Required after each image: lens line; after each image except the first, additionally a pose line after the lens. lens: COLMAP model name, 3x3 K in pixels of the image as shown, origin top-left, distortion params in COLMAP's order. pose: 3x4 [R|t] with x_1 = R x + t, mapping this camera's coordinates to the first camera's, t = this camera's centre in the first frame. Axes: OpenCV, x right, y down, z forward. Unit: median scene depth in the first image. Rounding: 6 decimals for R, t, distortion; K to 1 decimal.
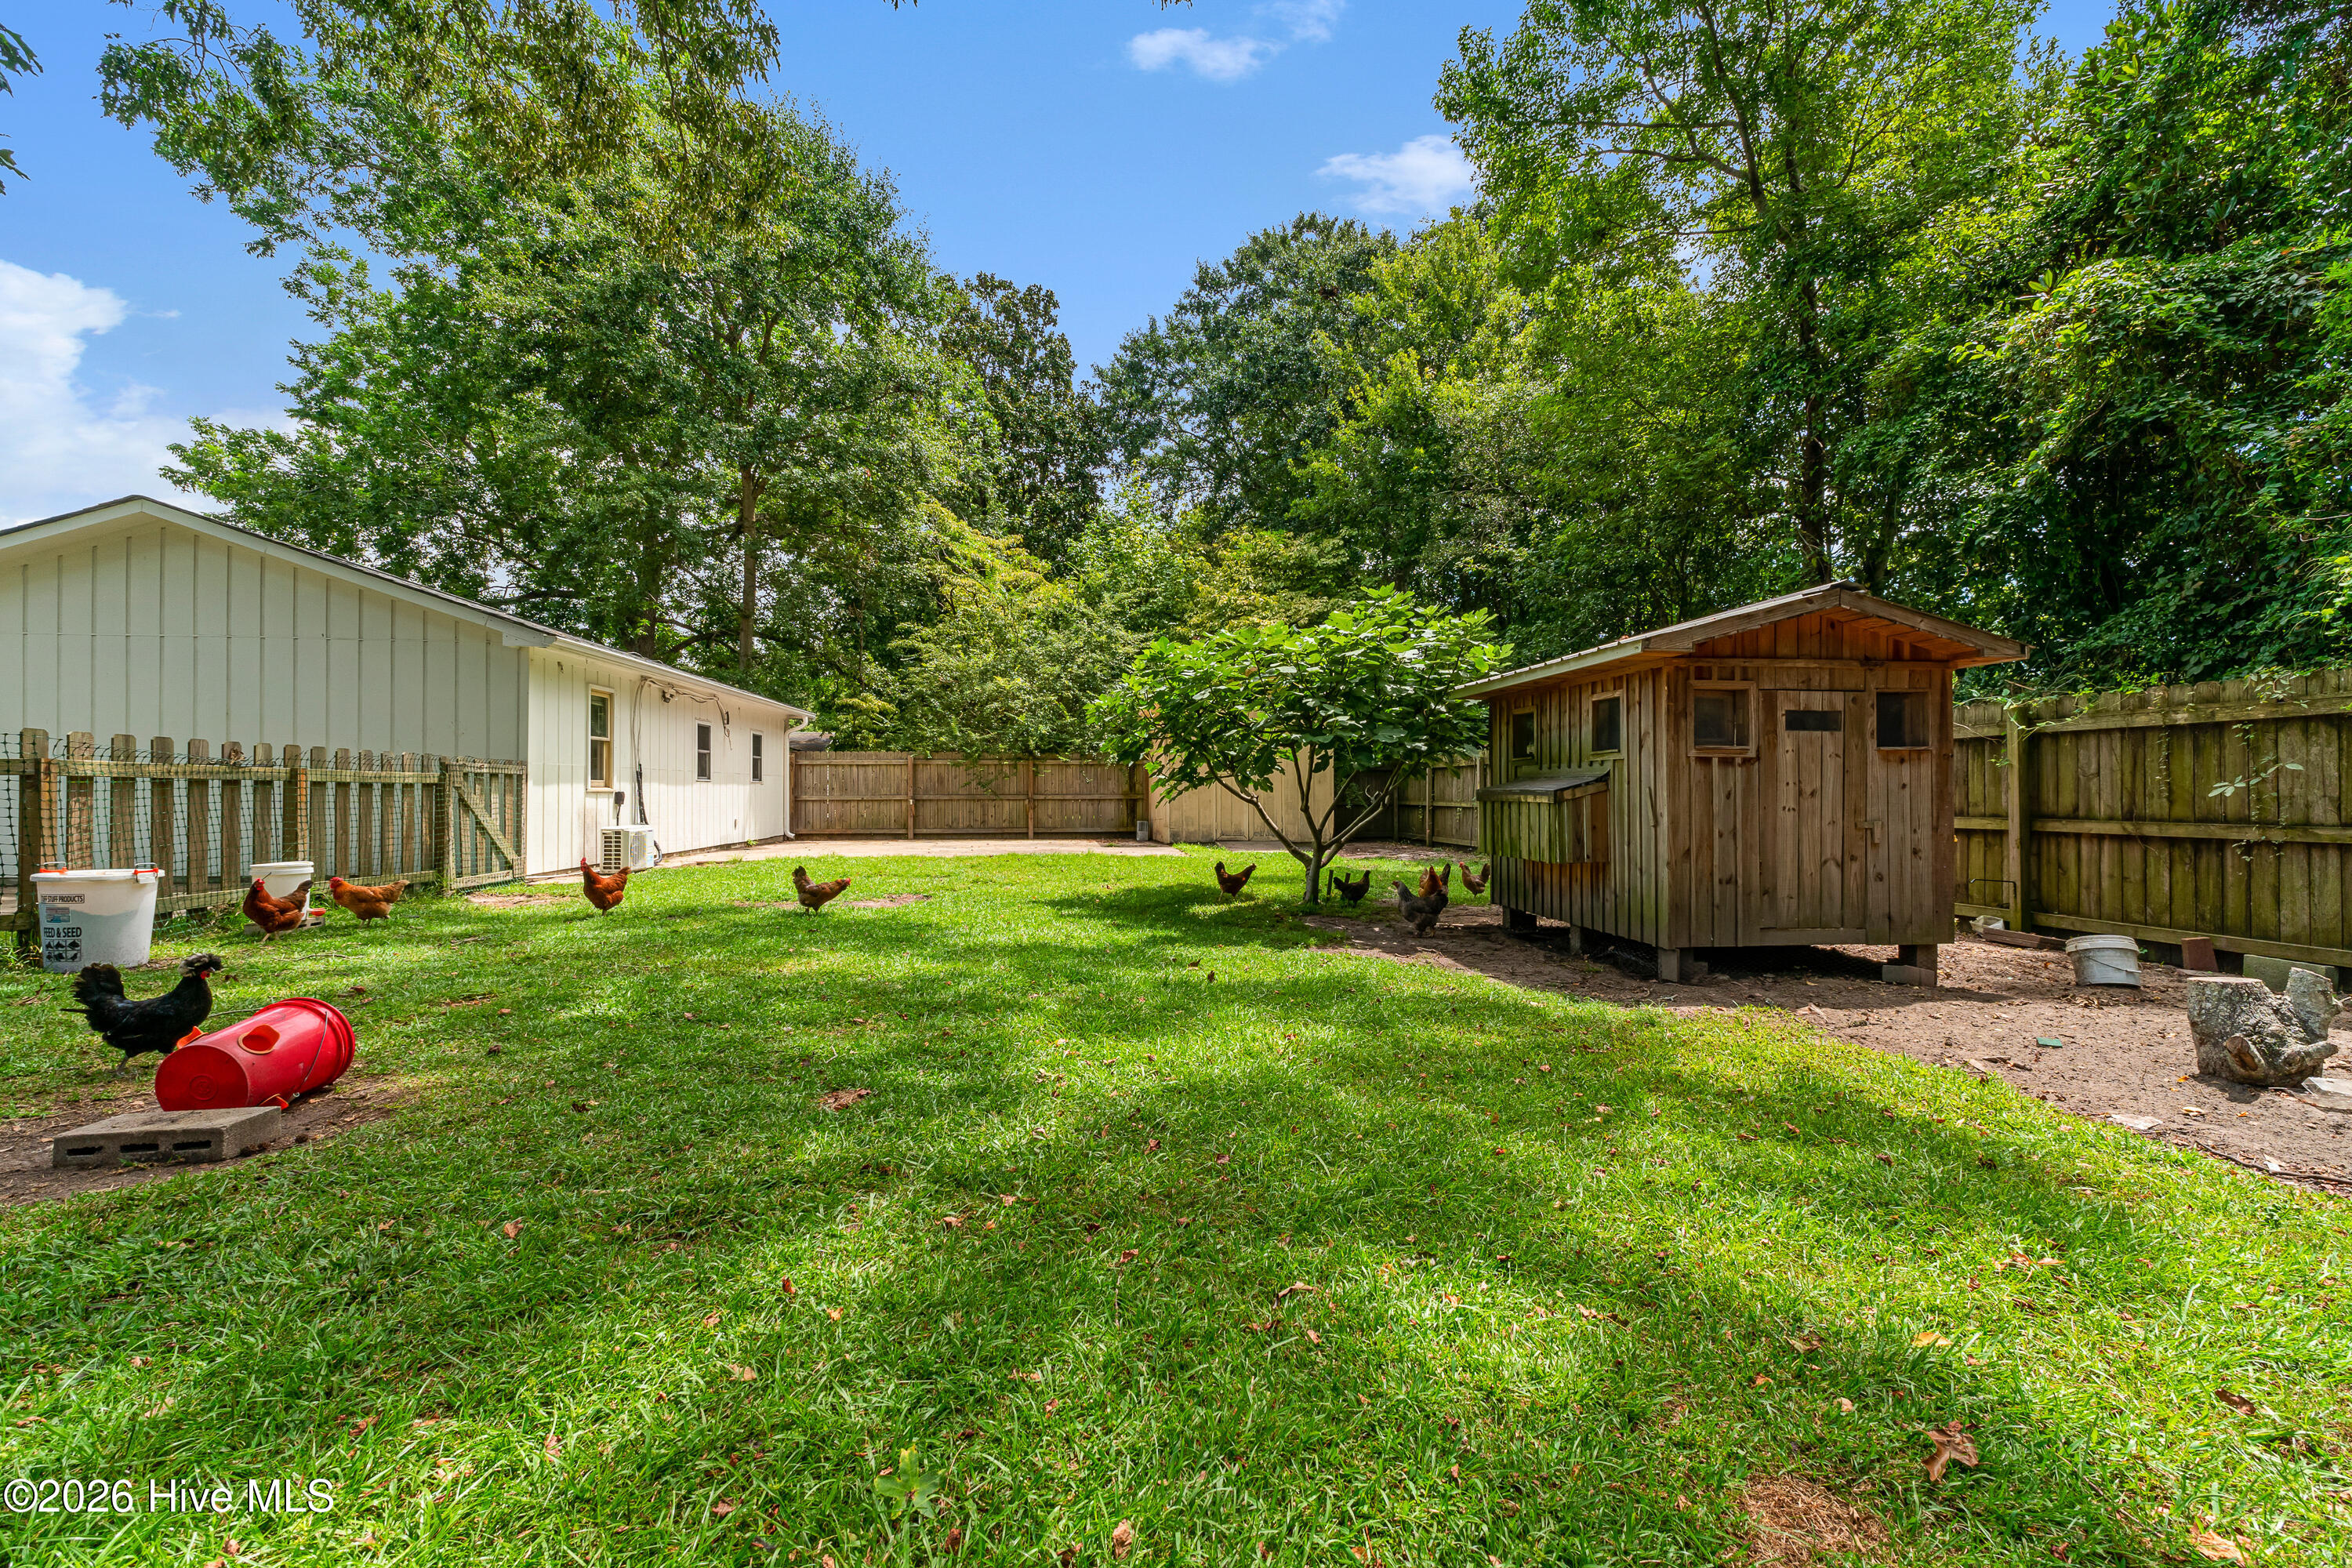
lens RADIAL K [[994.0, 0, 1186.1], [0, 994.0, 787.9], [0, 0, 1]] dist [0.000112, -0.000101]
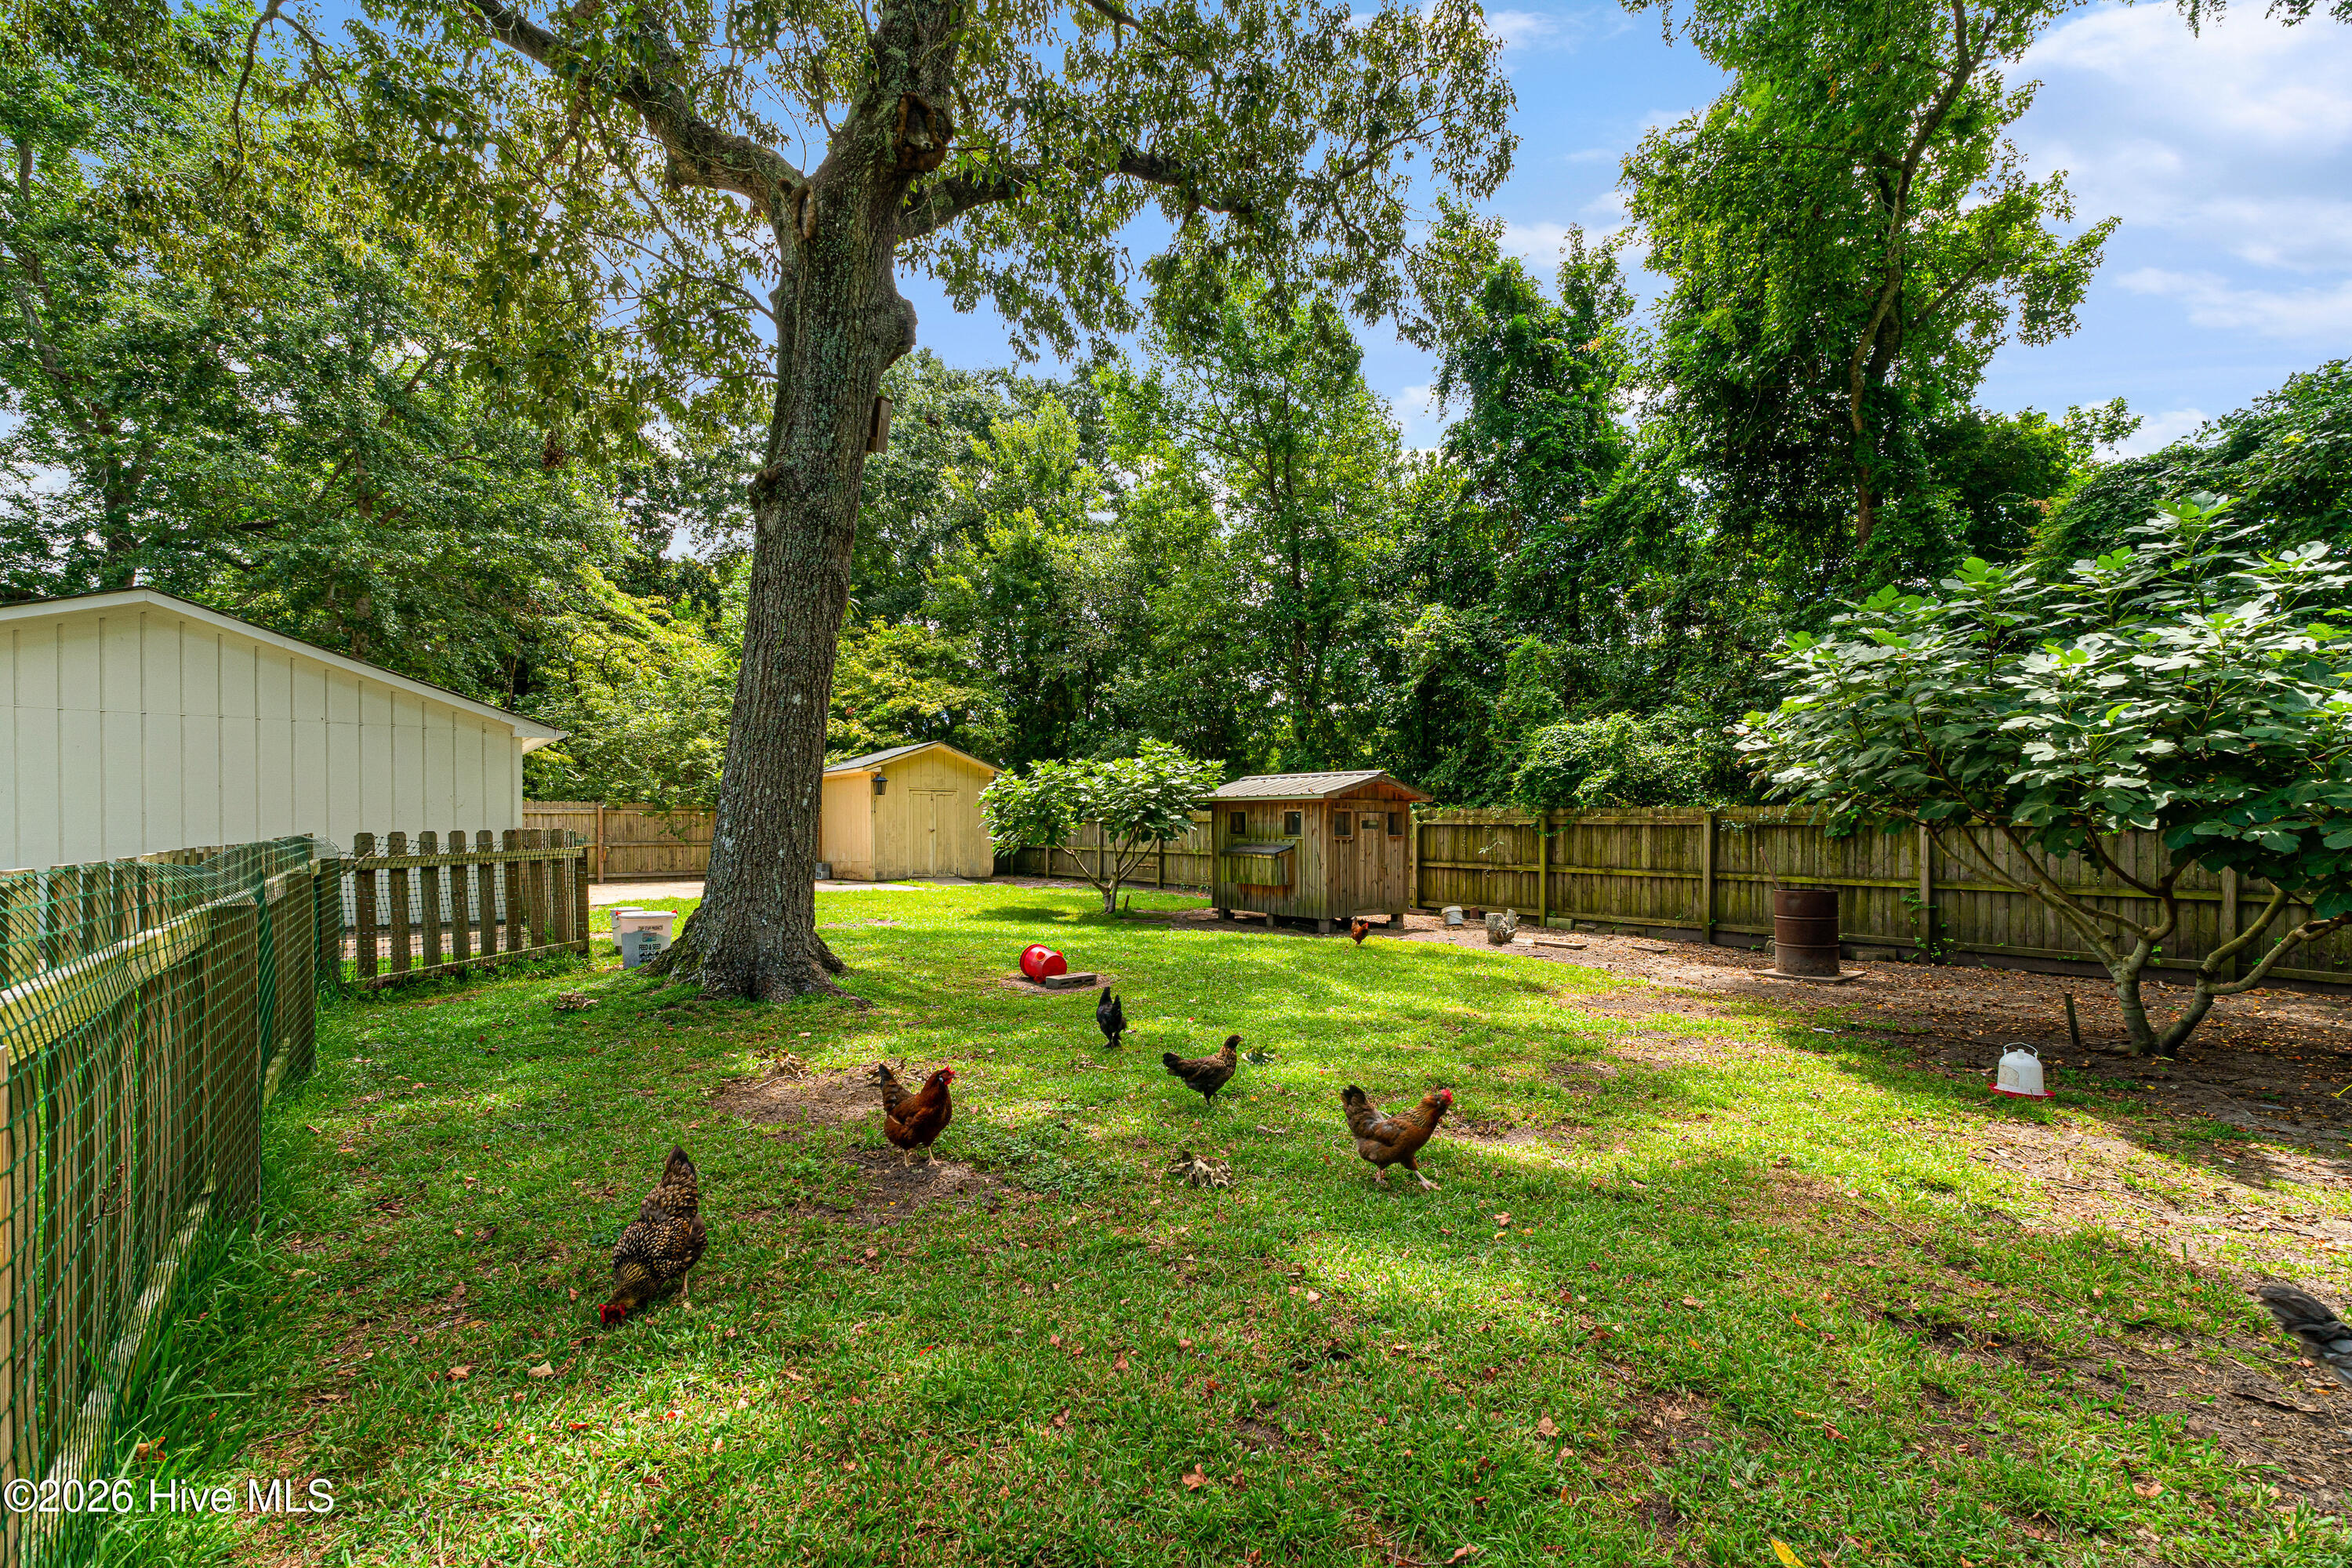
lens RADIAL K [[994.0, 0, 1170.6], [0, 994.0, 821.8], [0, 0, 1]] dist [0.000112, -0.000101]
pose [[0.853094, -0.004220, 0.521741, -0.552566], [-0.002226, 0.999929, 0.011728, -0.055390], [-0.521753, -0.011166, 0.853024, -0.435514]]
